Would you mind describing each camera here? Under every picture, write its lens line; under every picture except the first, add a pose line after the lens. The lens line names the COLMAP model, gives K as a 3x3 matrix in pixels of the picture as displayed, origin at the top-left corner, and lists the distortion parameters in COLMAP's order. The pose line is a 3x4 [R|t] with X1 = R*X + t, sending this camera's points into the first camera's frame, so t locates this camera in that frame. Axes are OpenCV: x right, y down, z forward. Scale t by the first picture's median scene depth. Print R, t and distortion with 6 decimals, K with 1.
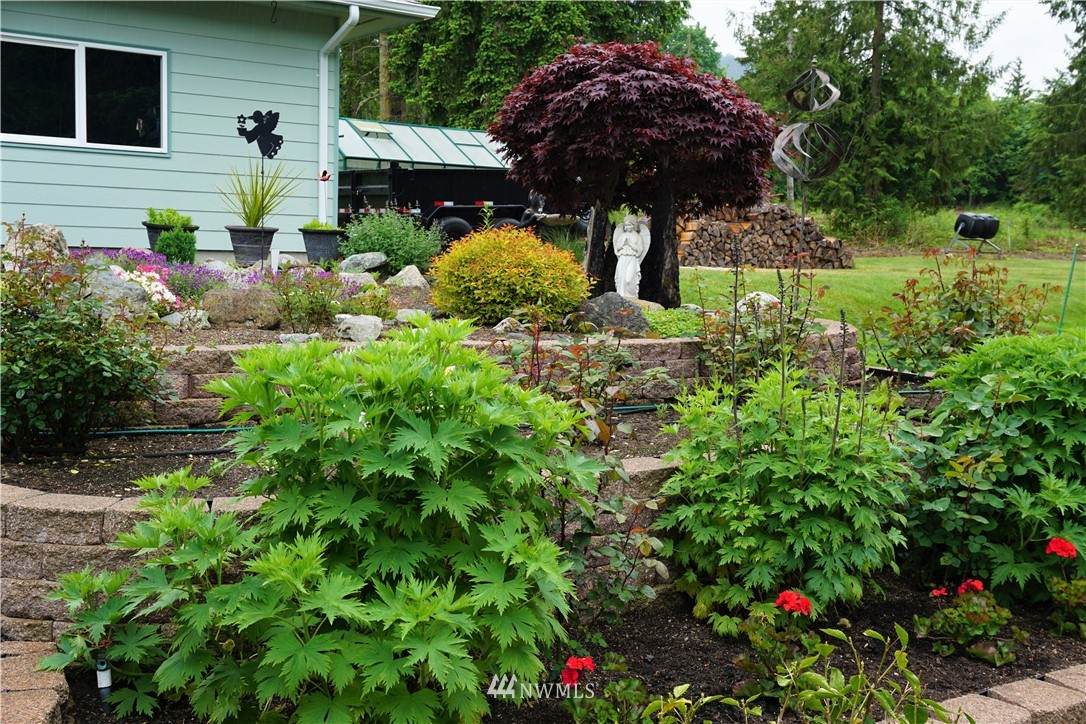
lens RADIAL K [[1189.2, 0, 539.4], [0, 1189.2, 367.5], [0, 0, 1]] dist [-0.014393, 0.000000]
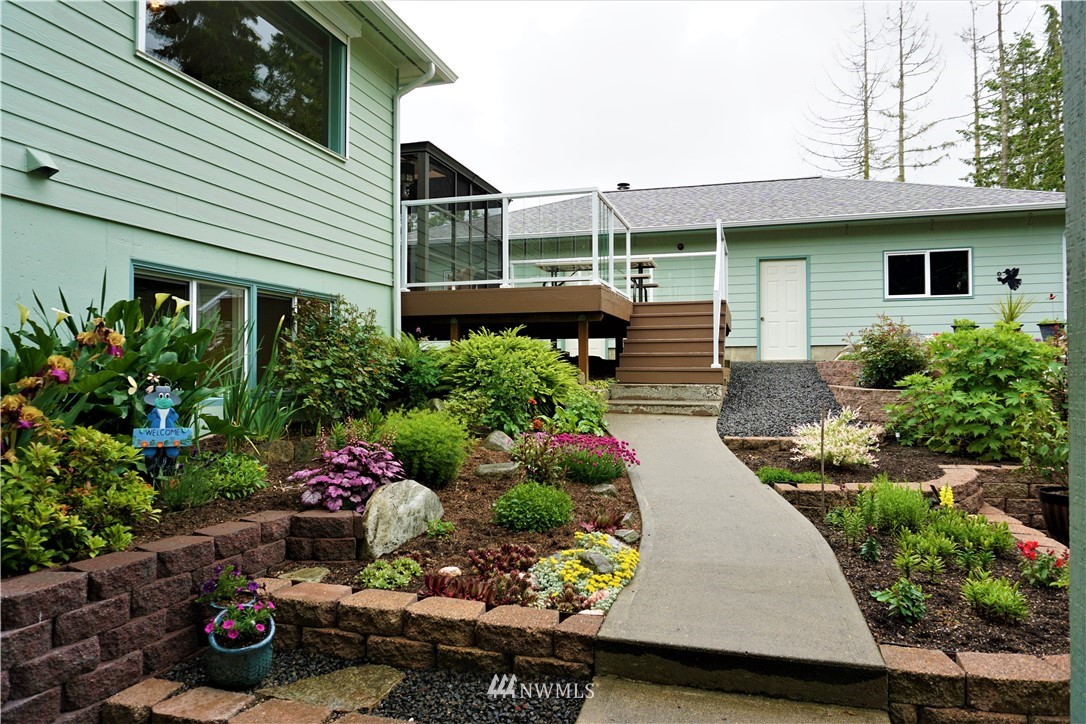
lens RADIAL K [[714.4, 0, 536.1], [0, 714.4, 365.1], [0, 0, 1]] dist [-0.044309, 0.025245]
pose [[0.611234, -0.042258, -0.790321, 0.190448], [-0.052316, 0.994232, -0.093622, 0.094716], [0.789719, 0.098572, 0.605498, -0.334013]]
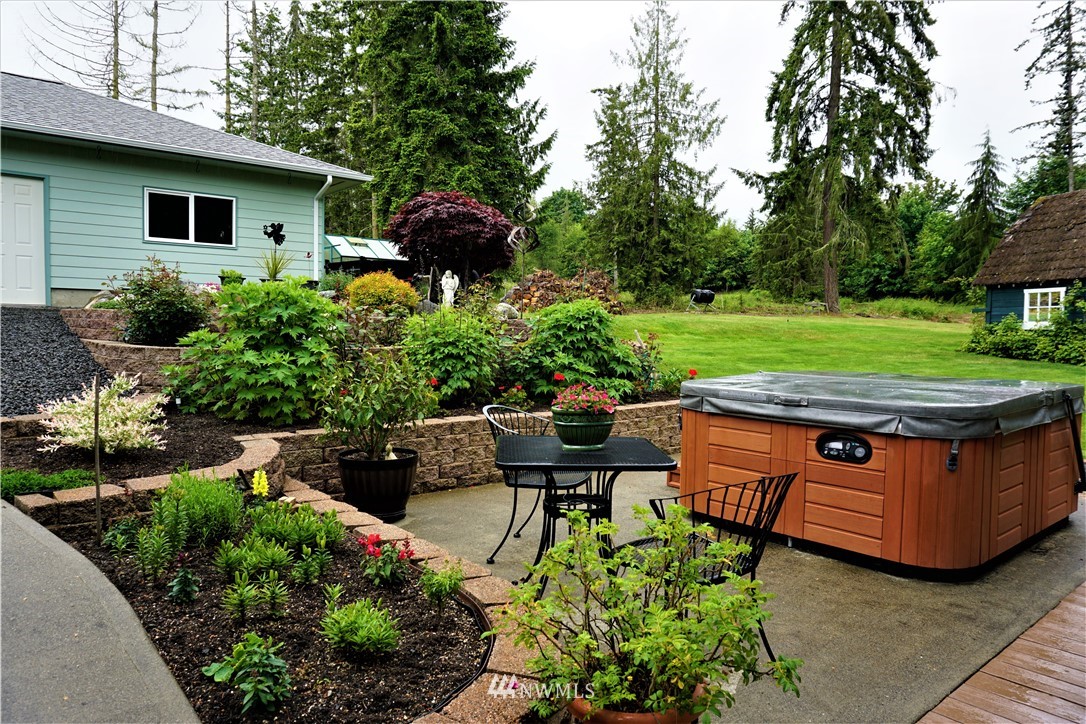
lens RADIAL K [[714.4, 0, 543.6], [0, 714.4, 367.4], [0, 0, 1]] dist [-0.044309, 0.025245]
pose [[0.997157, -0.014668, 0.073913, 0.122342], [0.017347, 0.999210, -0.035744, 0.079065], [-0.073330, 0.036925, 0.996624, -0.244331]]
